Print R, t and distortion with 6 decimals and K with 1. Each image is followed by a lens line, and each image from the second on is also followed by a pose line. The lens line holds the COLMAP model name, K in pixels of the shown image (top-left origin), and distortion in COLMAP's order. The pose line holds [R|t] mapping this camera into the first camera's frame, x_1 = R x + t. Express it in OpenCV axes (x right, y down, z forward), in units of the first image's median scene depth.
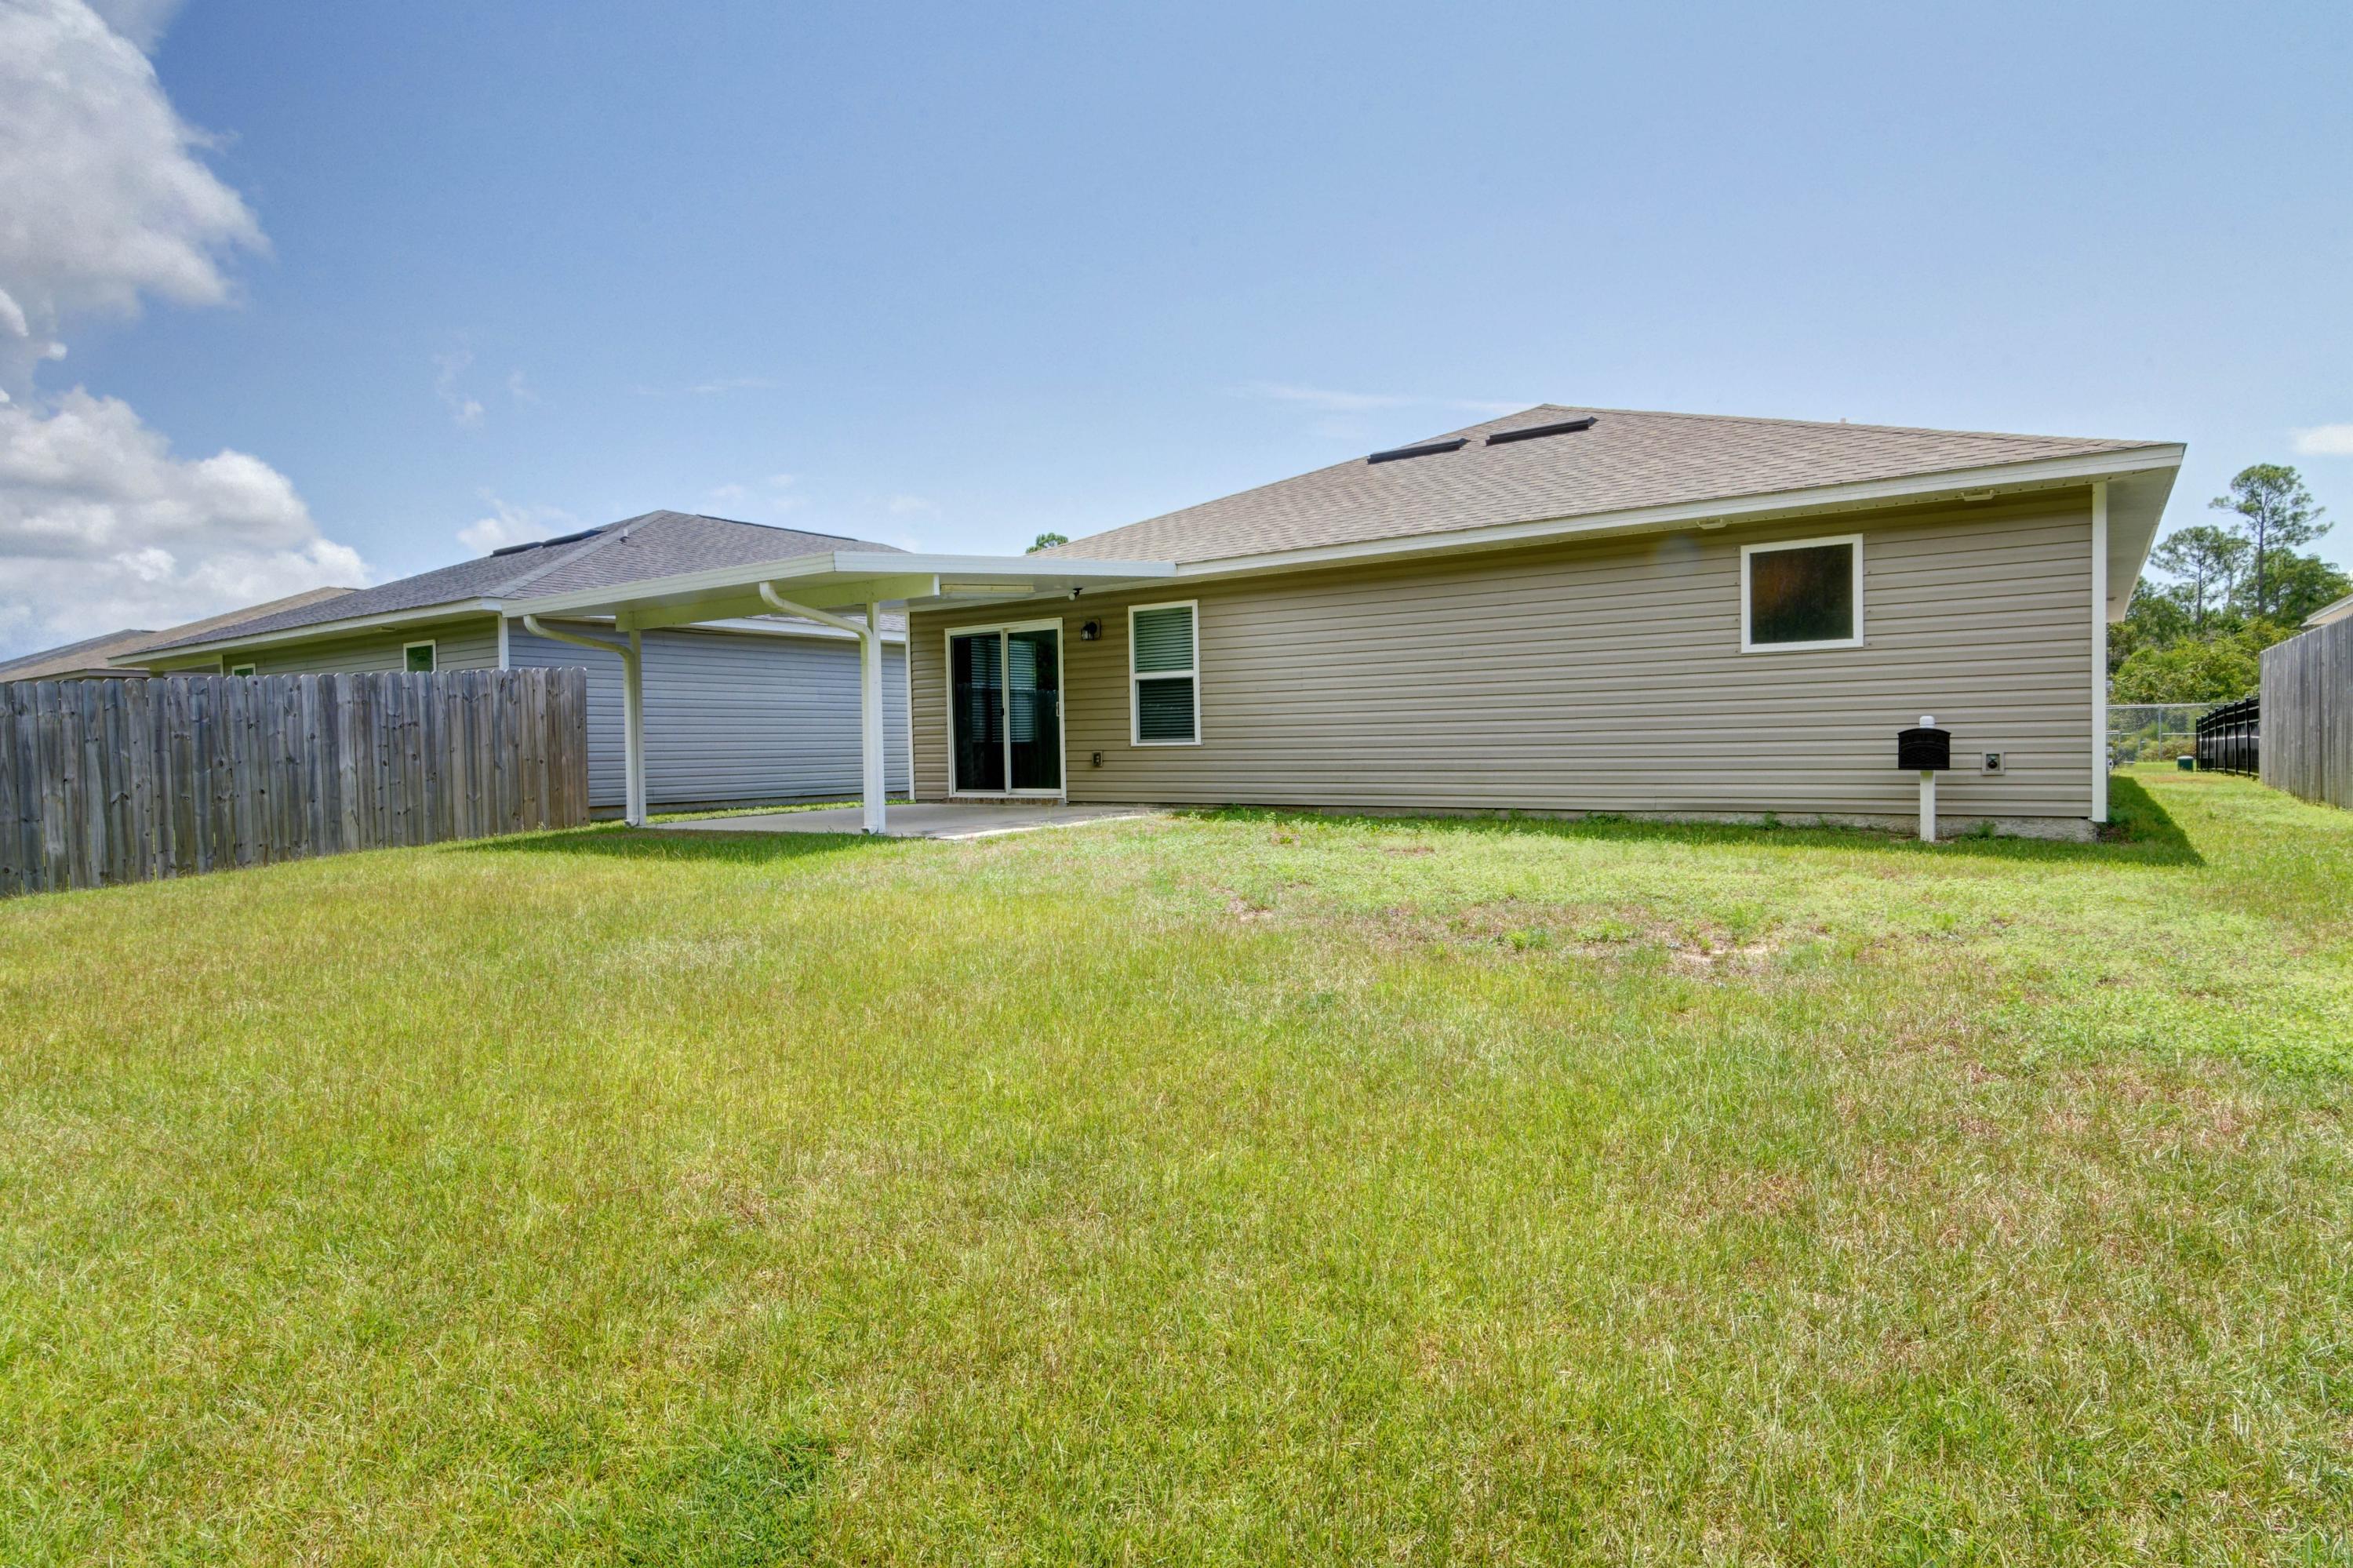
lens RADIAL K [[1275.9, 0, 1167.3], [0, 1275.9, 779.7], [0, 0, 1]] dist [0.001334, -0.000121]
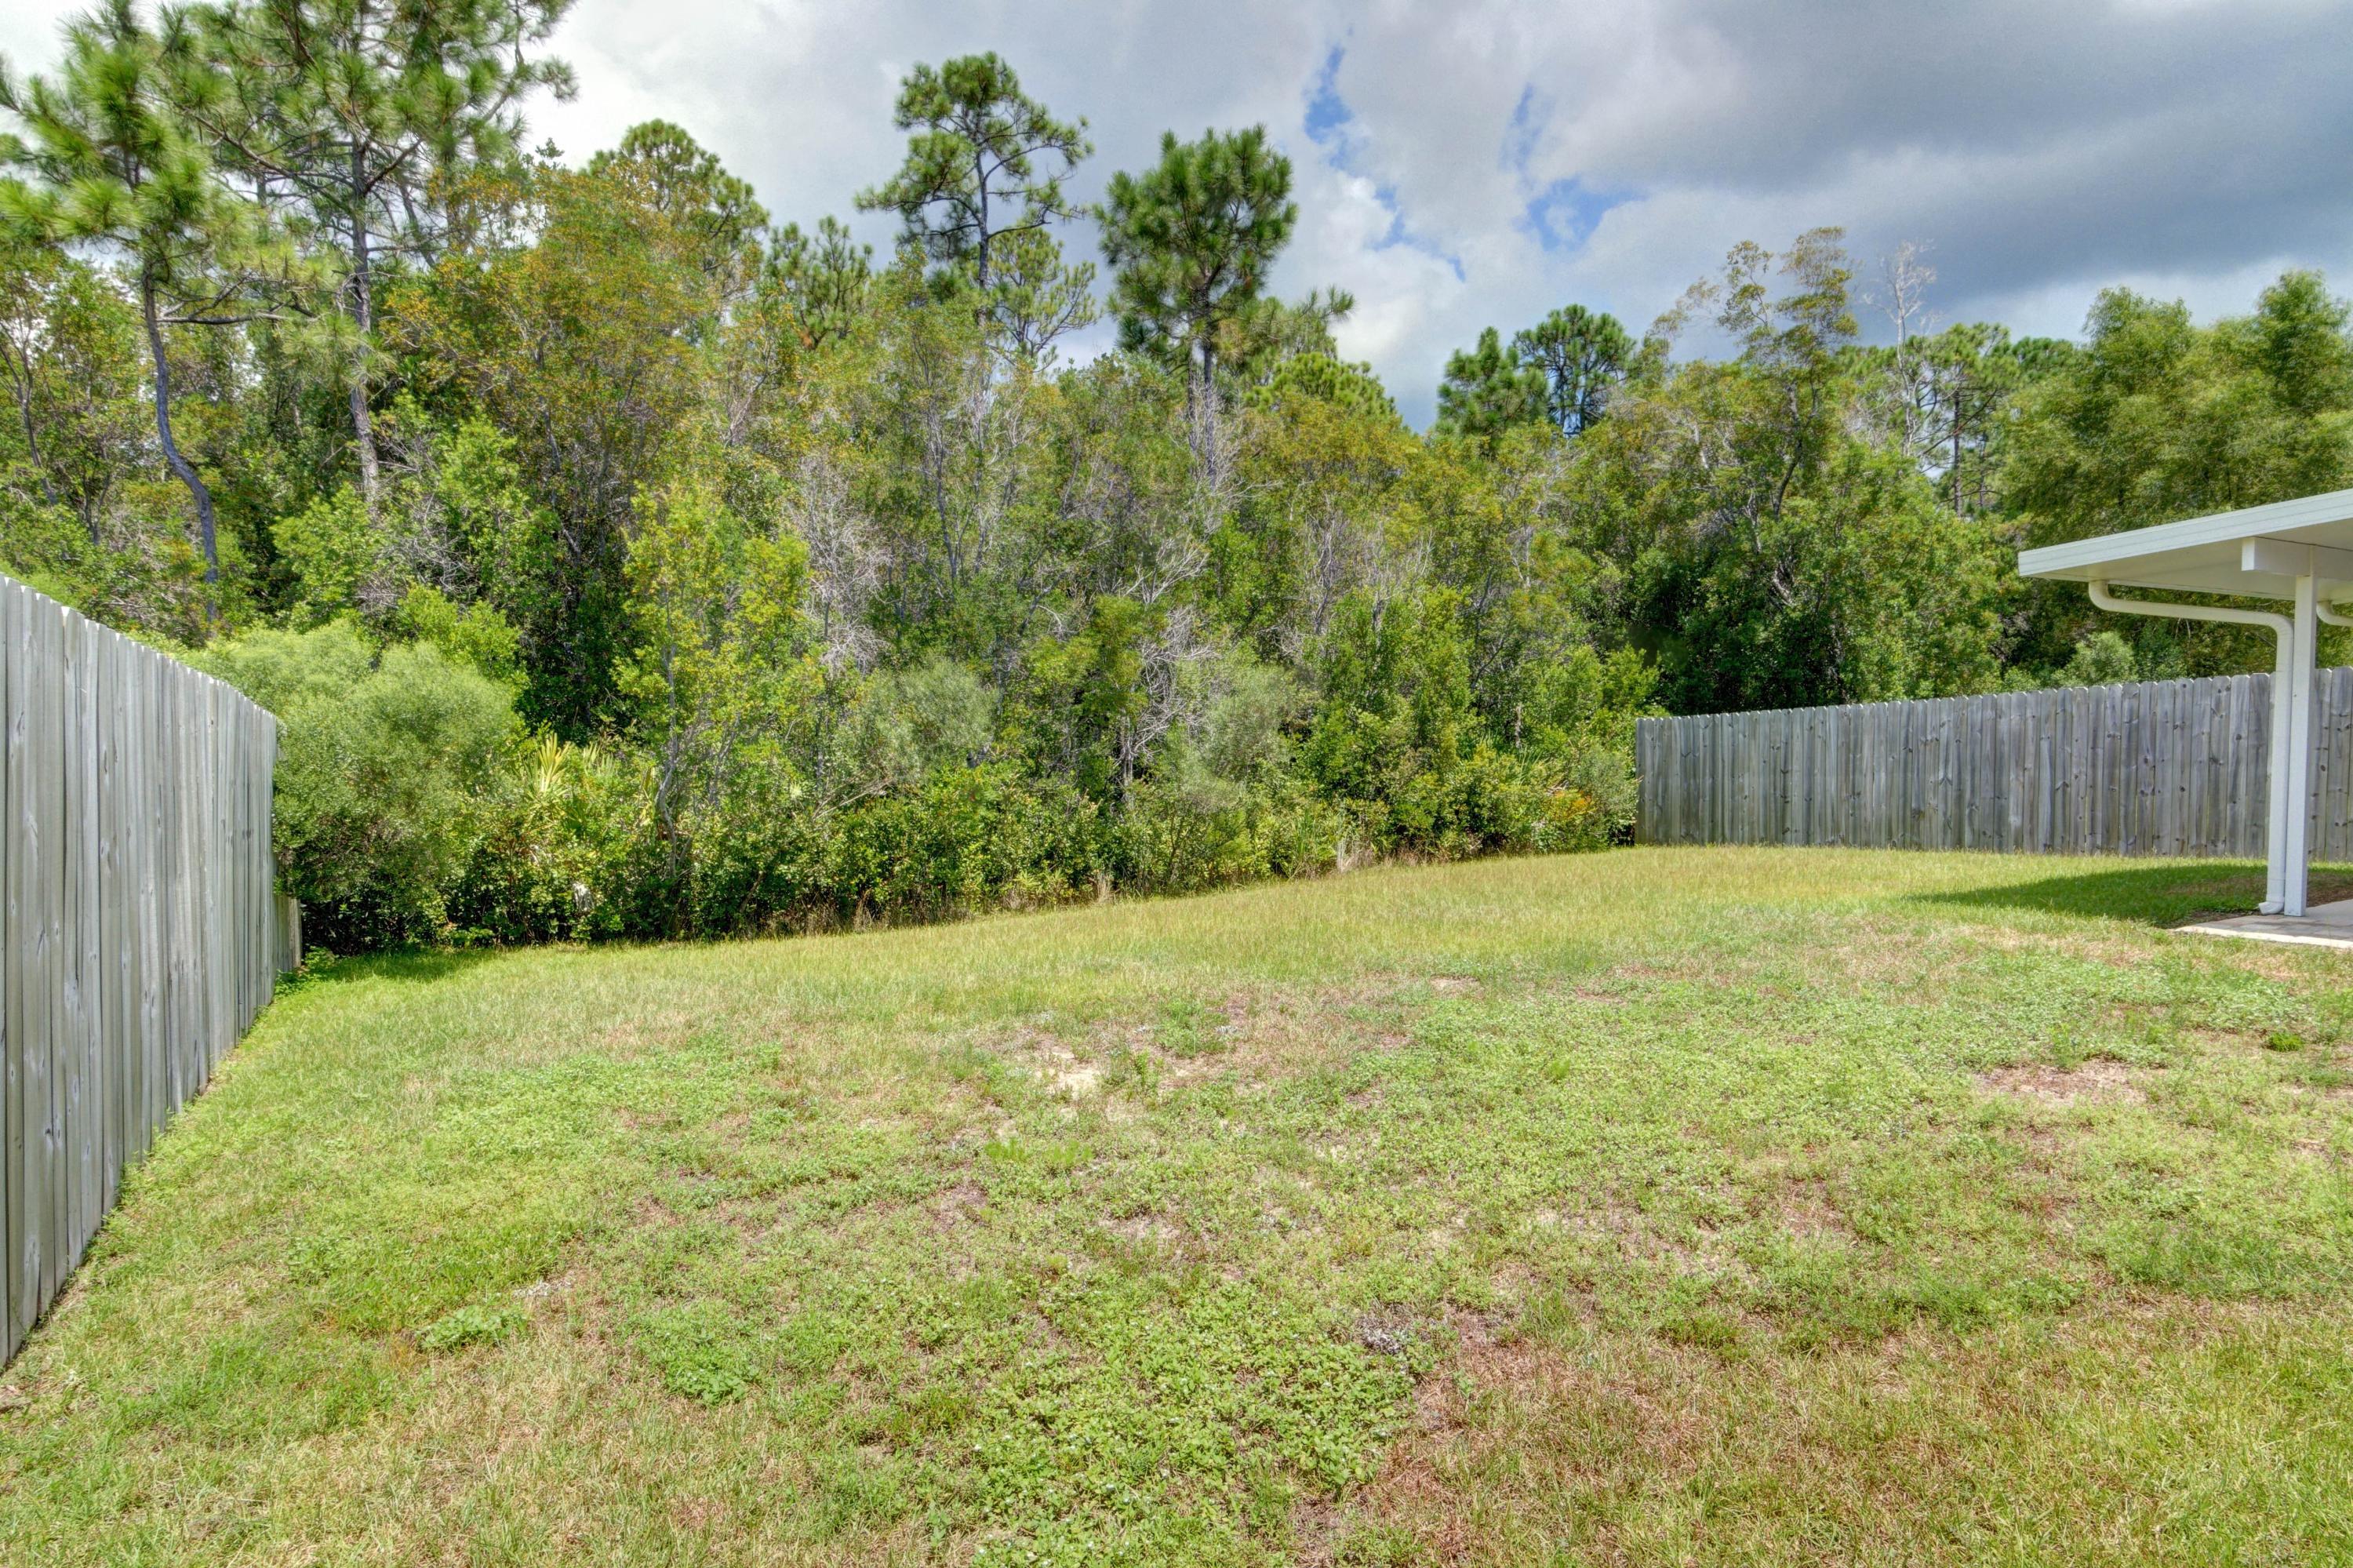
lens RADIAL K [[1275.9, 0, 1156.2], [0, 1275.9, 753.0], [0, 0, 1]] dist [0.001334, -0.000121]
pose [[-0.404252, 0.048394, -0.913367, 0.572372], [-0.009289, 0.998331, 0.057007, -0.069435], [0.914601, 0.031530, -0.403127, 0.616843]]
